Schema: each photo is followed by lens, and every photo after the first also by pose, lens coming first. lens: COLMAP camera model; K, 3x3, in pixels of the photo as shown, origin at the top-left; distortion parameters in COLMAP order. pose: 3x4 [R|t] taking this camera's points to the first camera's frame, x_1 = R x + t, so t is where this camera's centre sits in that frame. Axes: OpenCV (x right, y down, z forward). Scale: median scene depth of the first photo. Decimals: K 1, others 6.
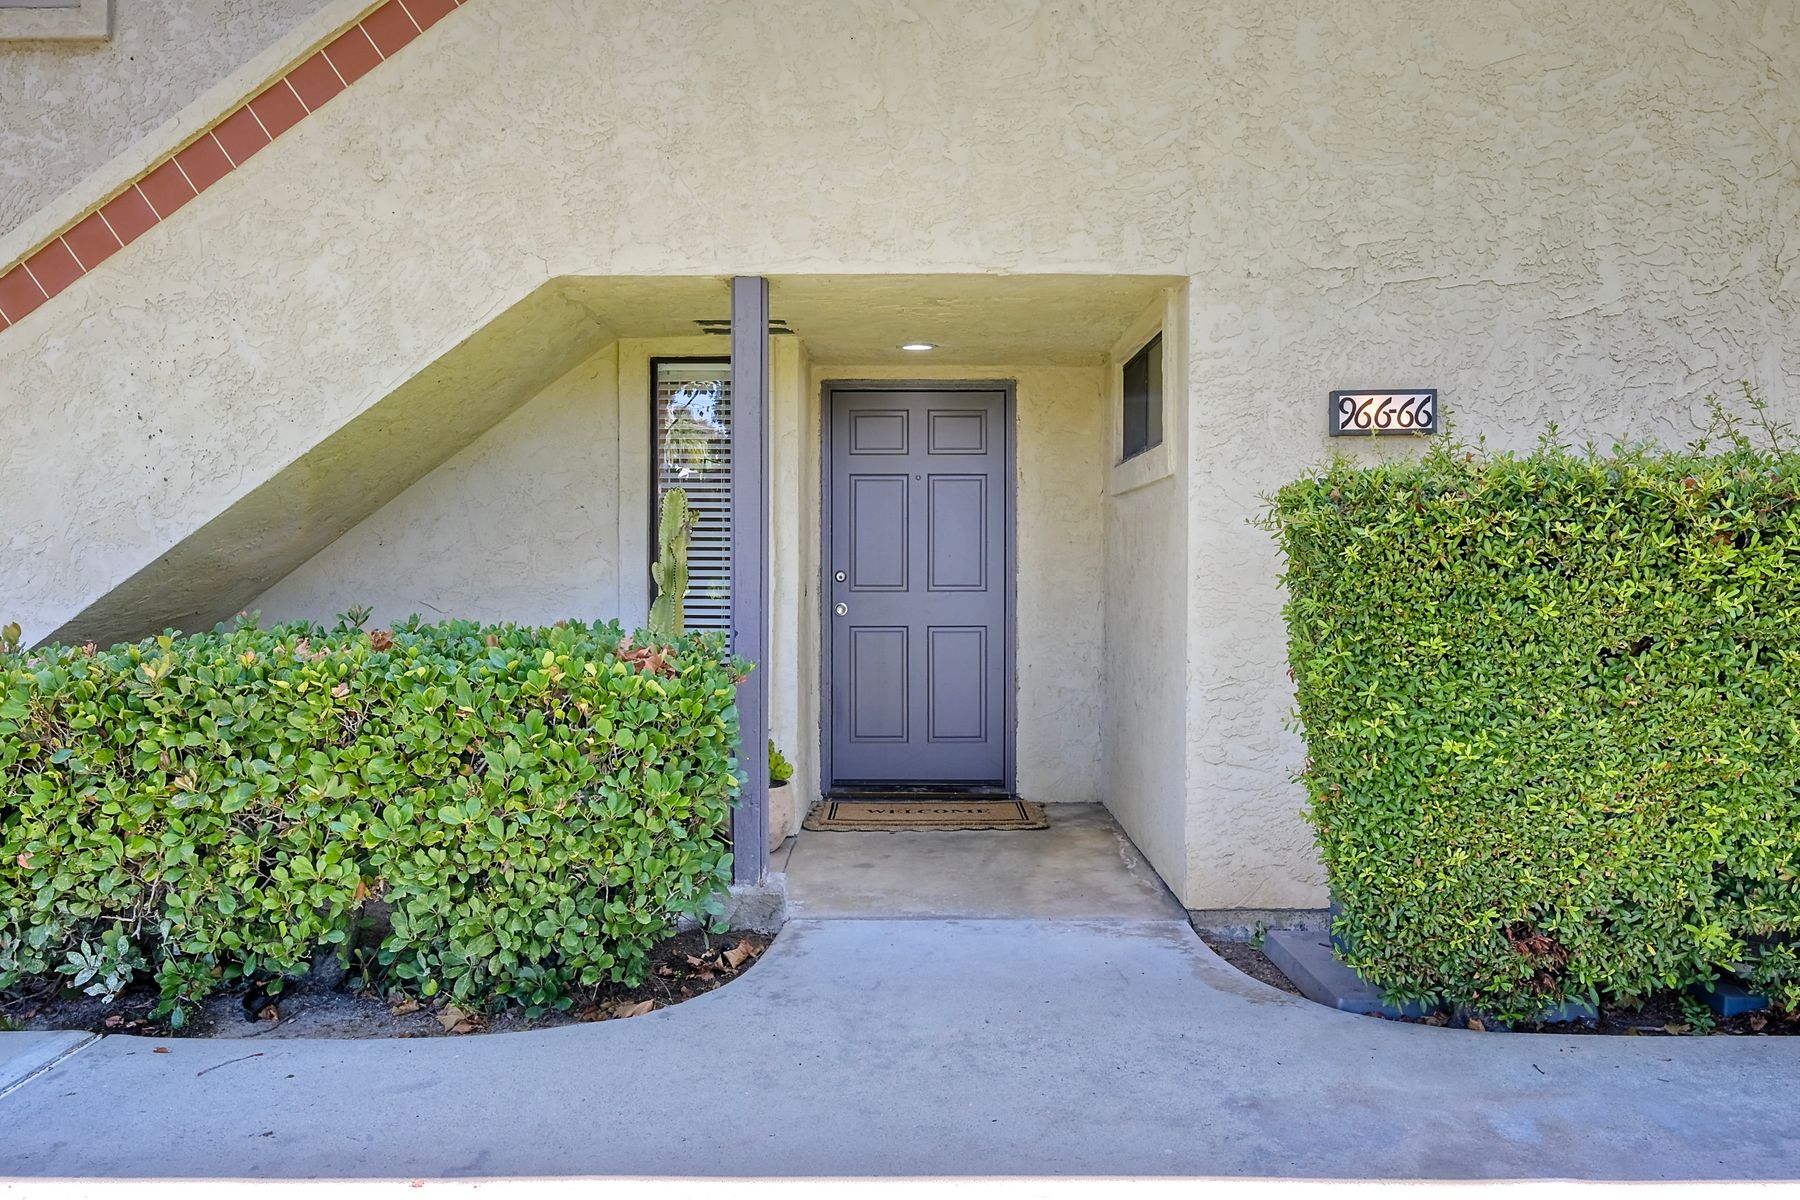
lens RADIAL K [[1385.0, 0, 900.9], [0, 1385.0, 592.2], [0, 0, 1]] dist [-0.001229, -0.002828]
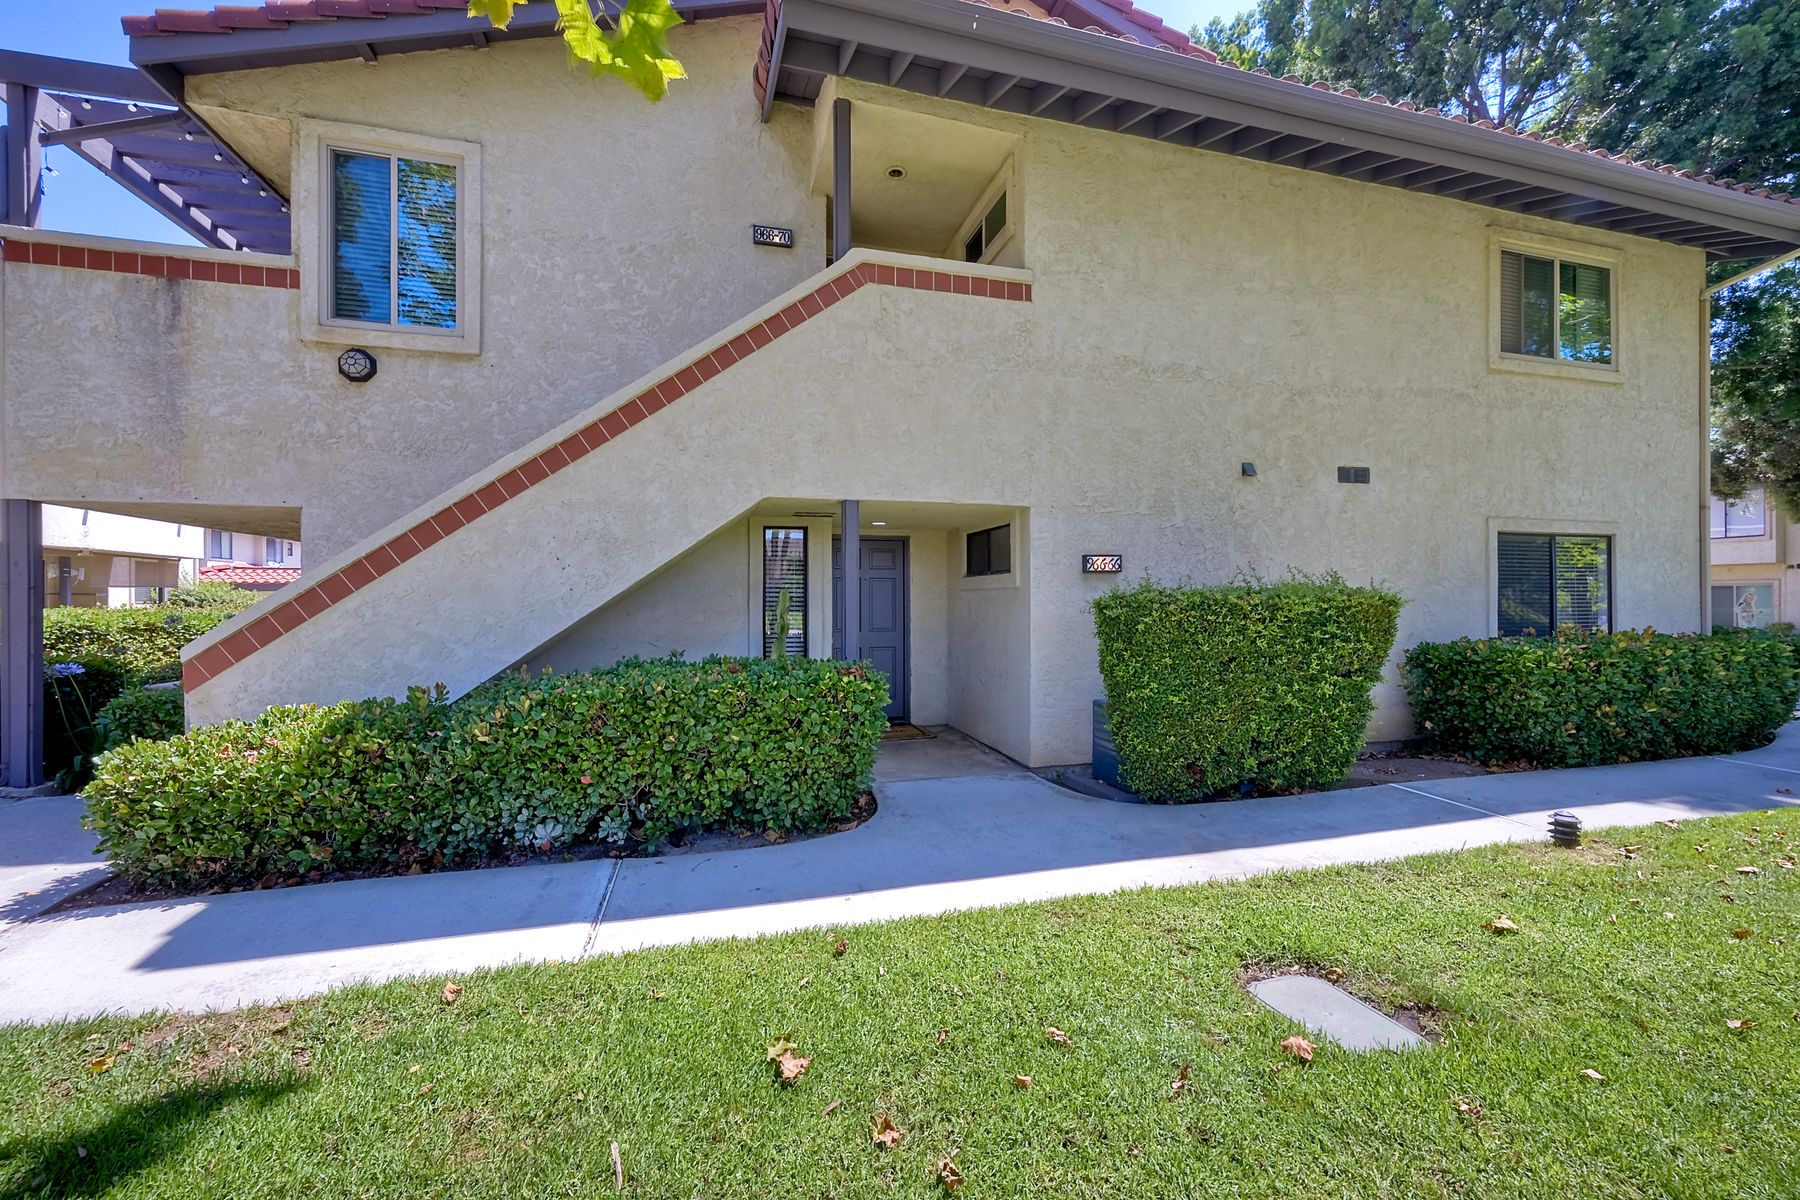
lens RADIAL K [[708.4, 0, 900.0], [0, 708.4, 600.0], [0, 0, 1]] dist [0.000797, -0.000047]
pose [[0.962565, -0.003027, 0.271033, -0.352644], [0.008659, 0.999771, -0.019588, -0.041754], [-0.270911, 0.021201, 0.962371, -0.135489]]
